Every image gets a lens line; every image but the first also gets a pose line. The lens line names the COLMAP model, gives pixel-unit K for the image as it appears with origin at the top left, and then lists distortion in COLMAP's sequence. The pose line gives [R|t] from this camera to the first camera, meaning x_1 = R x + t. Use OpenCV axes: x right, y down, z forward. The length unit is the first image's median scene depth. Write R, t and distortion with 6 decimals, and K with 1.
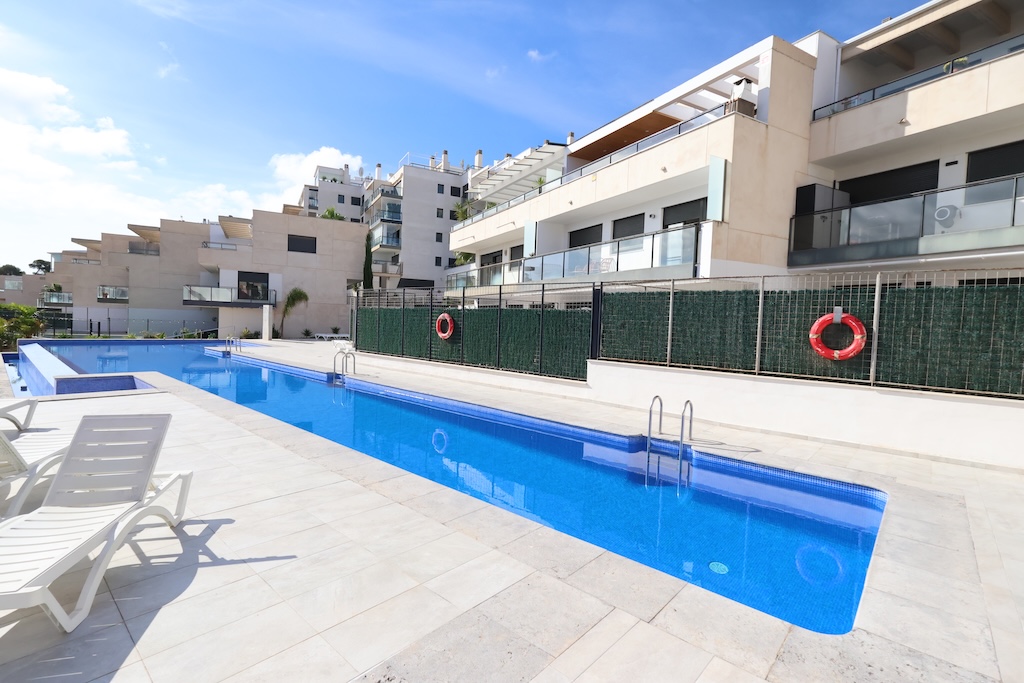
lens RADIAL K [[474.6, 0, 509.3], [0, 474.6, 341.6], [0, 0, 1]] dist [0.001021, 0.000827]
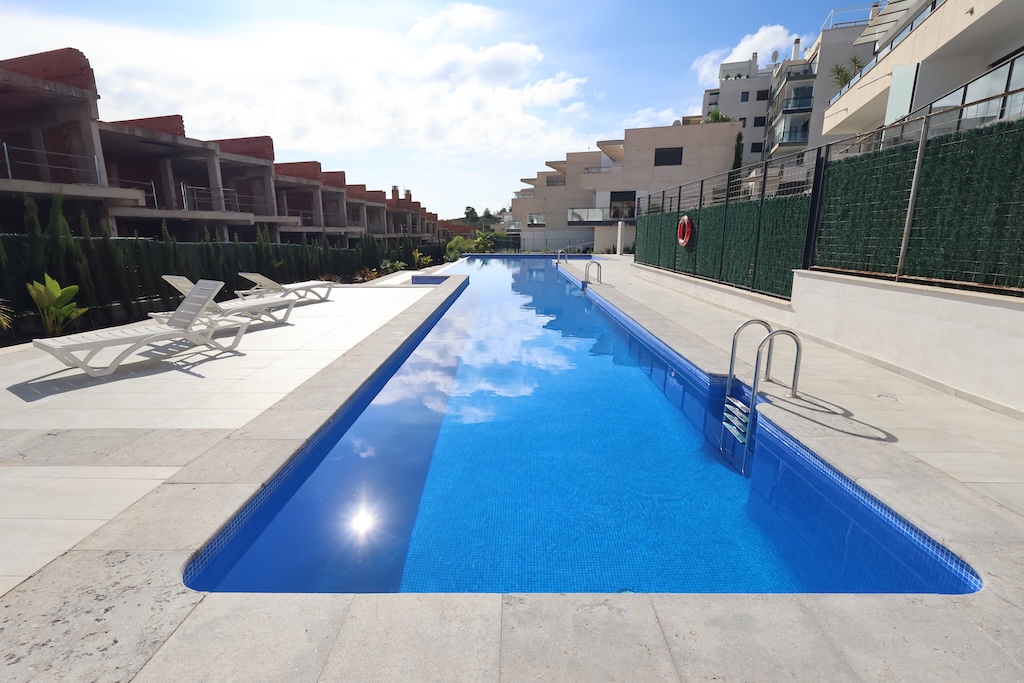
lens RADIAL K [[474.6, 0, 510.7], [0, 474.6, 340.1], [0, 0, 1]] dist [0.001021, 0.000827]
pose [[0.669379, 0.127842, -0.731839, 0.118524], [-0.006514, 0.986055, 0.166292, 0.008088], [0.742892, -0.106545, 0.660877, 0.070887]]
